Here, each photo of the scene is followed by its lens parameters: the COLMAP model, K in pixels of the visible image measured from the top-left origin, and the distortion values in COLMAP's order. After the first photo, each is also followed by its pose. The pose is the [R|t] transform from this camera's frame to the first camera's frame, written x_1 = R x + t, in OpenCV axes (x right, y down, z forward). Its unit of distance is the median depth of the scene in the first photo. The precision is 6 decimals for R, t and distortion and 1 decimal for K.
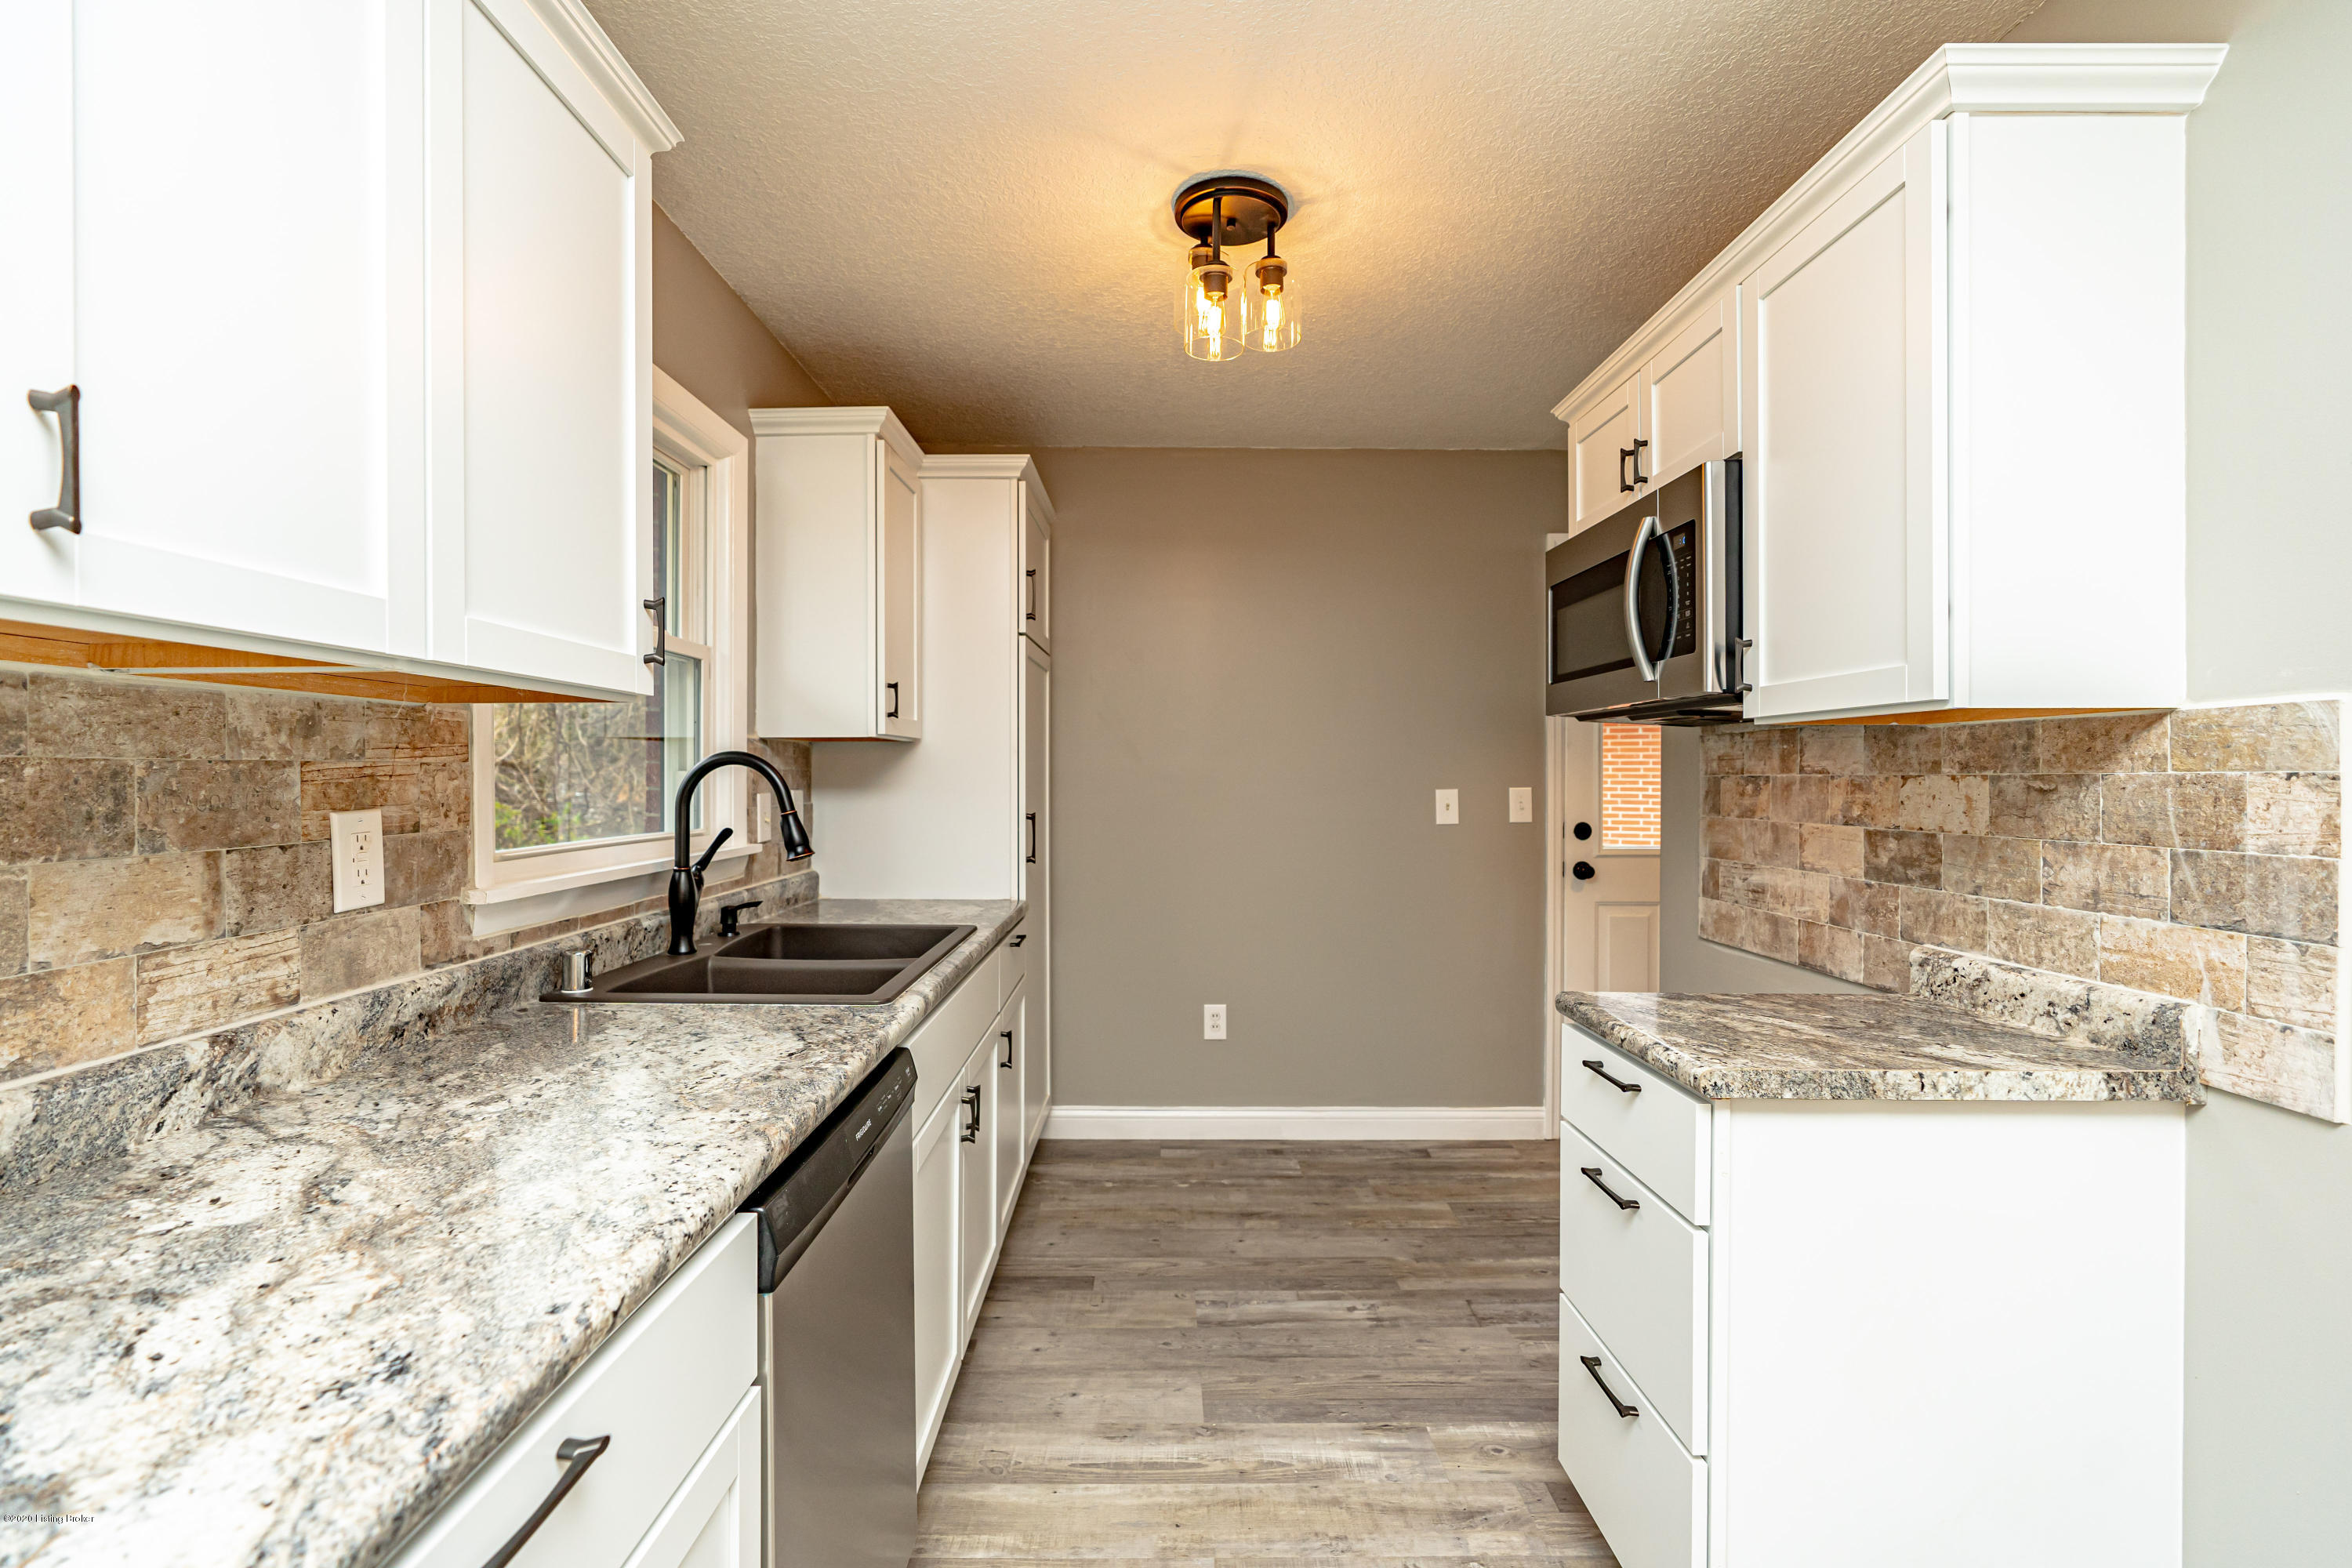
lens RADIAL K [[1064.7, 0, 1170.4], [0, 1064.7, 777.1], [0, 0, 1]] dist [-0.013362, 0.006020]
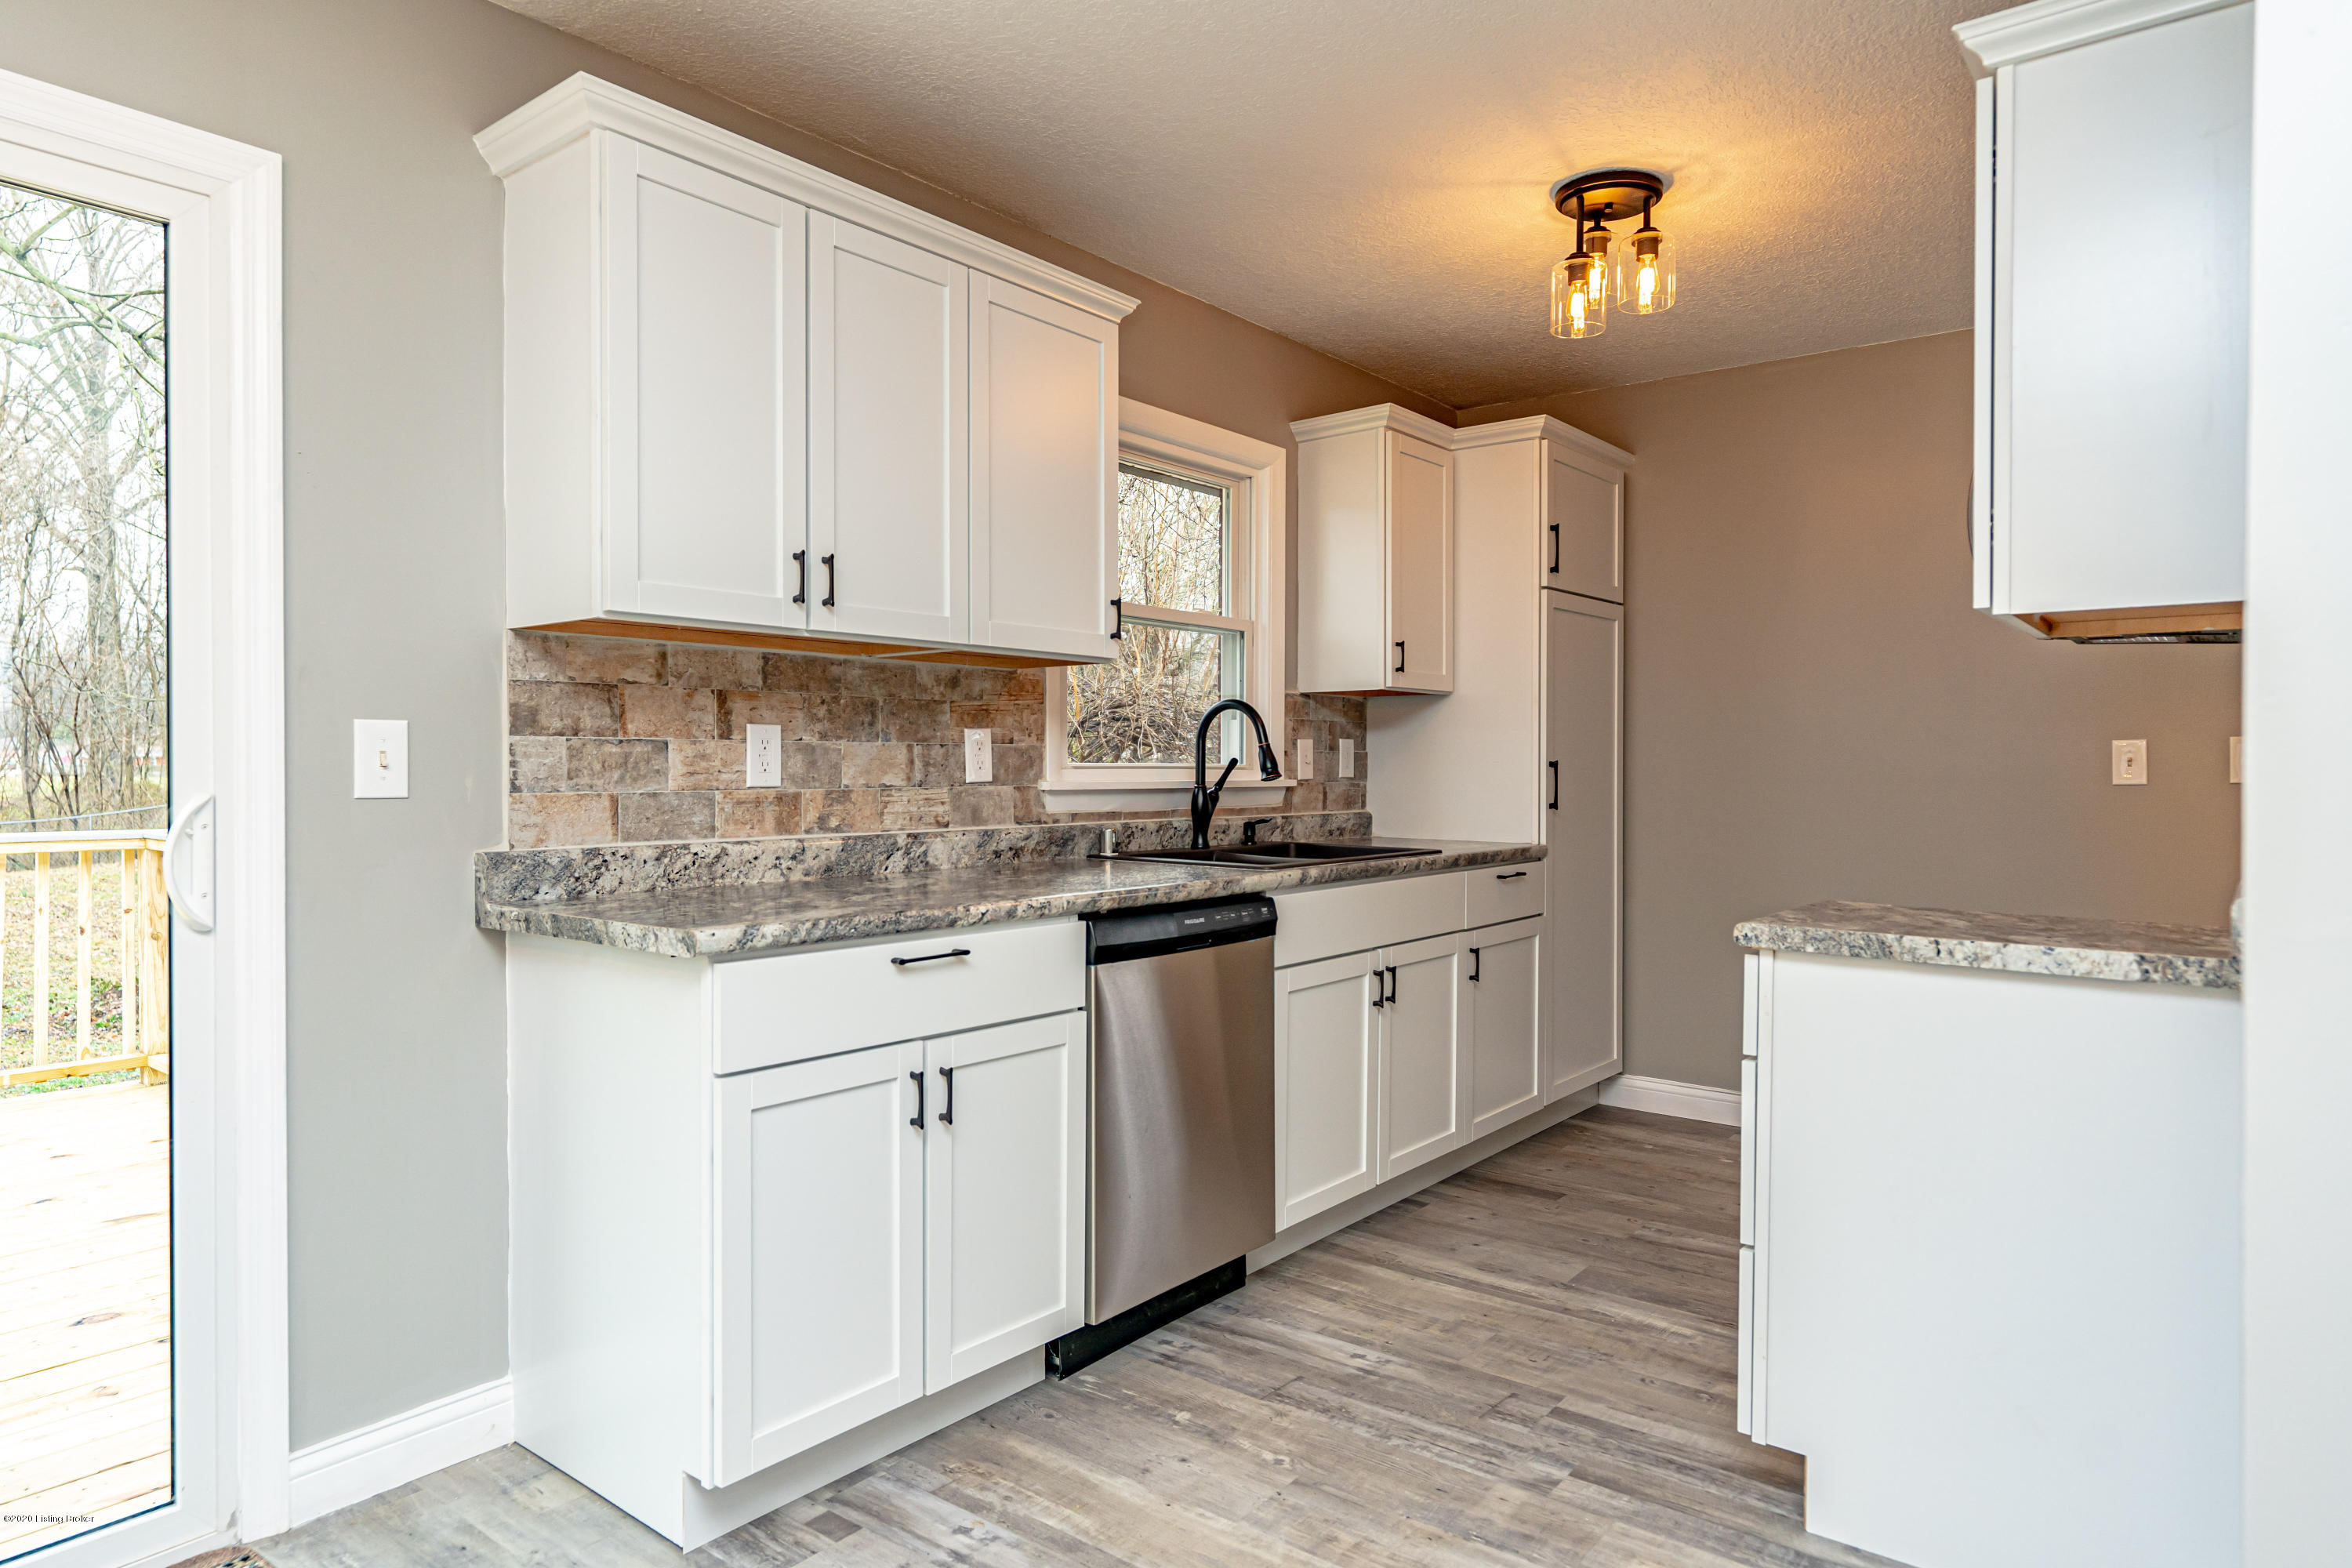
lens RADIAL K [[1404.9, 0, 1176.0], [0, 1404.9, 784.0], [0, 0, 1]] dist [-0.002096, 0.000347]
pose [[0.781043, 0.009622, -0.624403, 0.681250], [-0.003658, 0.999935, 0.010833, 0.067333], [0.624466, -0.006177, 0.781027, -0.456415]]
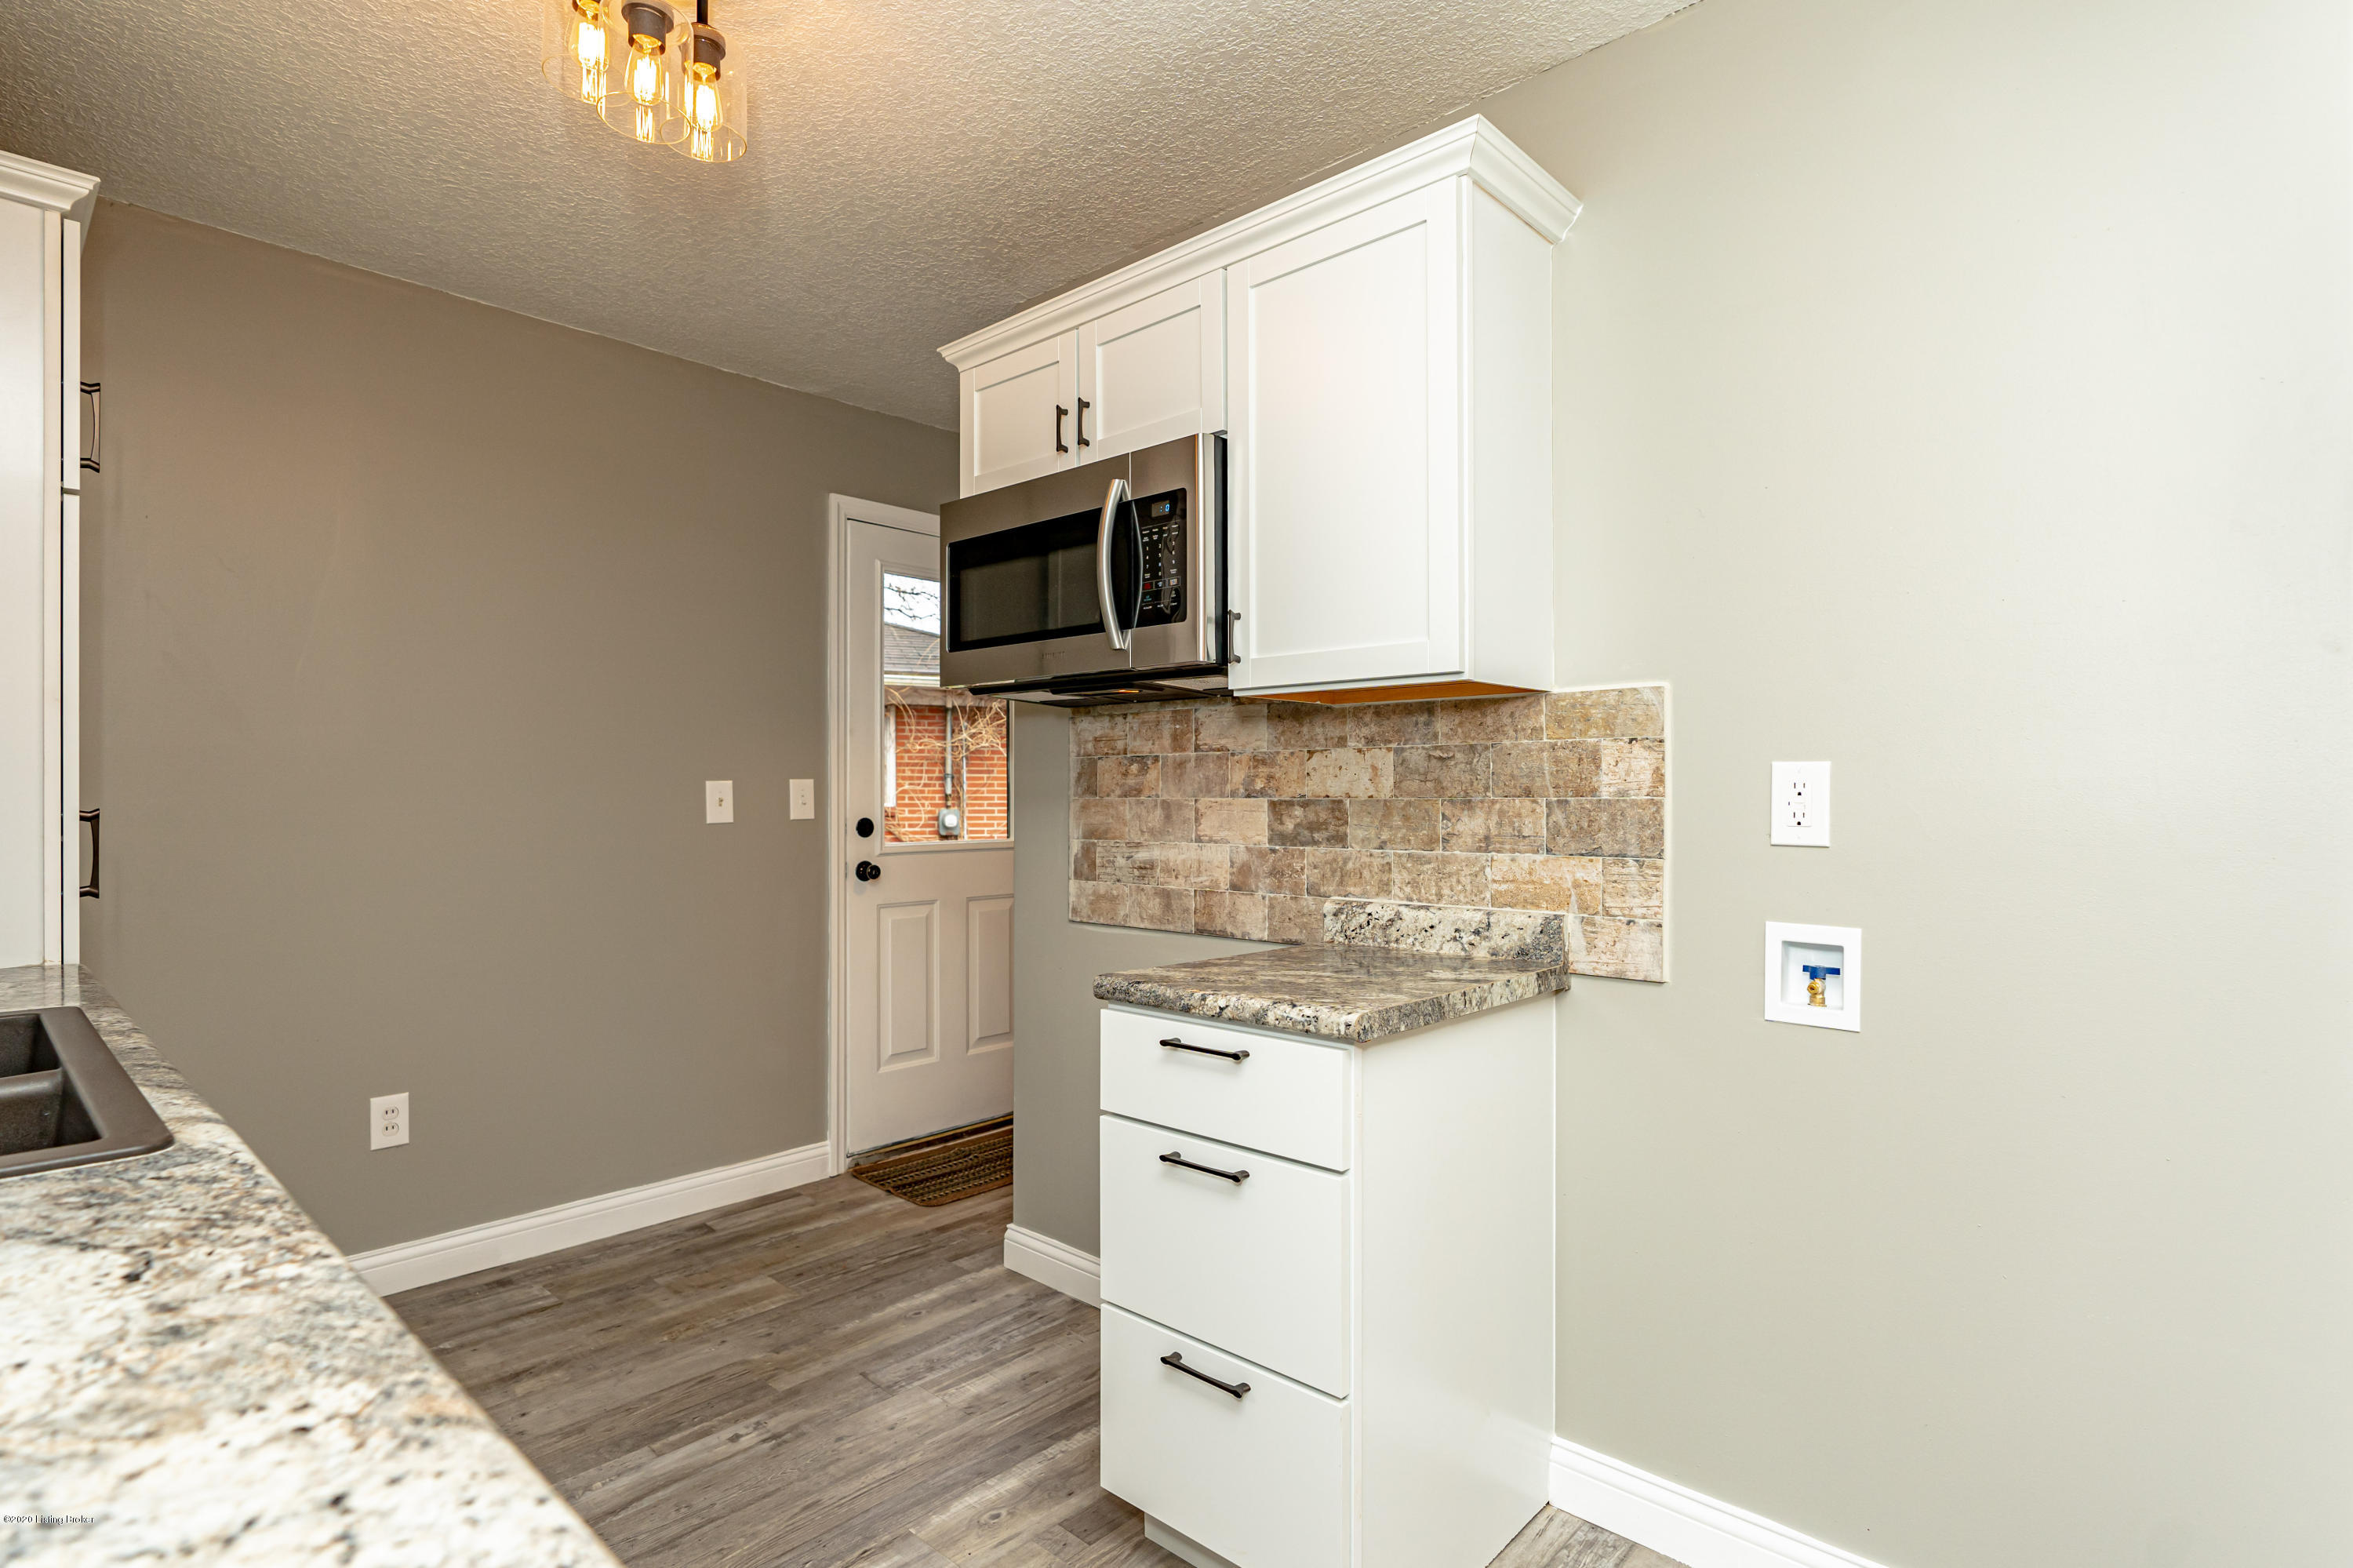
lens RADIAL K [[1157.4, 0, 1183.5], [0, 1157.4, 793.2], [0, 0, 1]] dist [-0.011972, 0.001461]
pose [[0.680100, -0.001531, 0.733118, -0.287525], [0.002143, 0.999998, 0.000100, 0.041851], [-0.733116, 0.001503, 0.680102, 0.247000]]
